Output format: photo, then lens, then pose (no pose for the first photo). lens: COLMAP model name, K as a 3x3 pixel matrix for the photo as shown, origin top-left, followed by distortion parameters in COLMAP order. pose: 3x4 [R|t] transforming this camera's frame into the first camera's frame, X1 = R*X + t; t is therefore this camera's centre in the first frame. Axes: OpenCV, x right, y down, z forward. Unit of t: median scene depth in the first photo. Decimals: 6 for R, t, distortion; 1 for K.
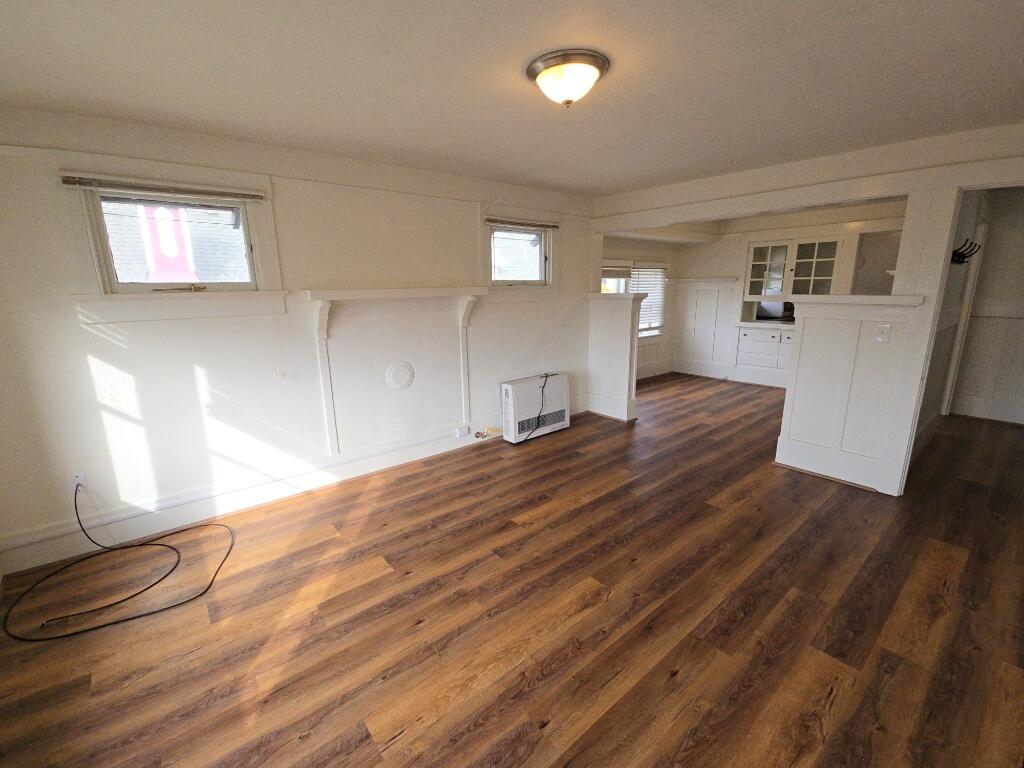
lens RADIAL K [[432.1, 0, 512.0], [0, 432.1, 384.0], [0, 0, 1]] dist [0.000998, 0.000119]
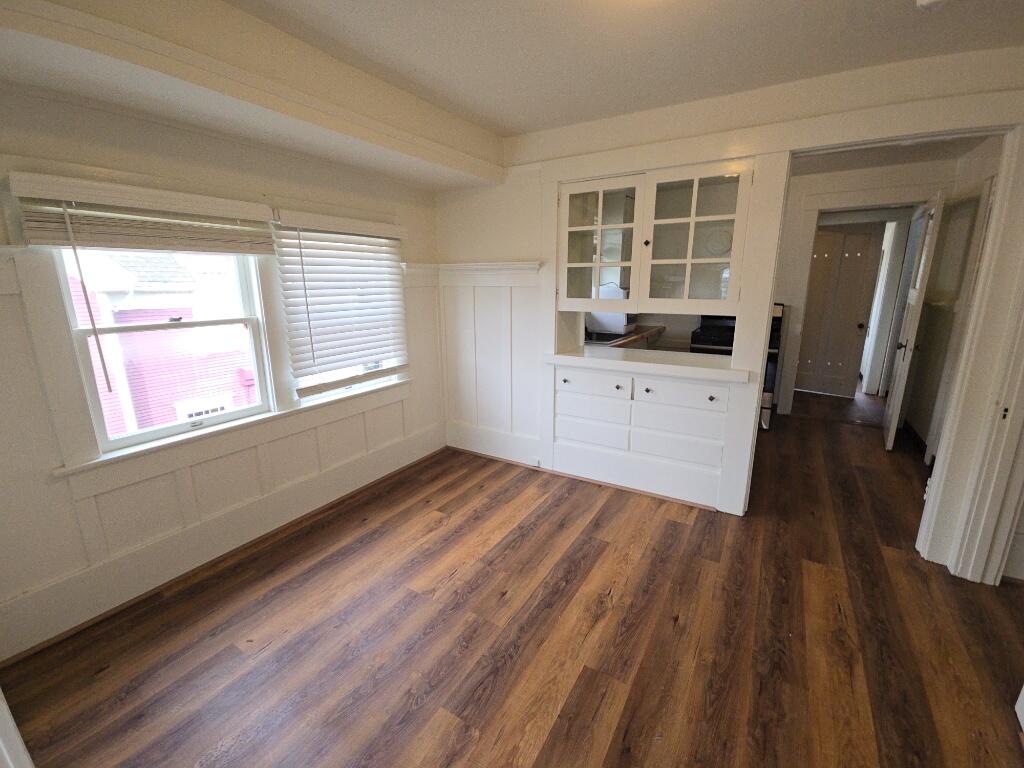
lens RADIAL K [[440.5, 0, 512.0], [0, 440.5, 384.0], [0, 0, 1]] dist [0.023588, 0.000009]
pose [[0.943742, -0.071737, 0.322807, 0.329297], [0.068990, 0.997418, 0.019958, -0.125922], [-0.323405, 0.003435, 0.946255, 0.563879]]
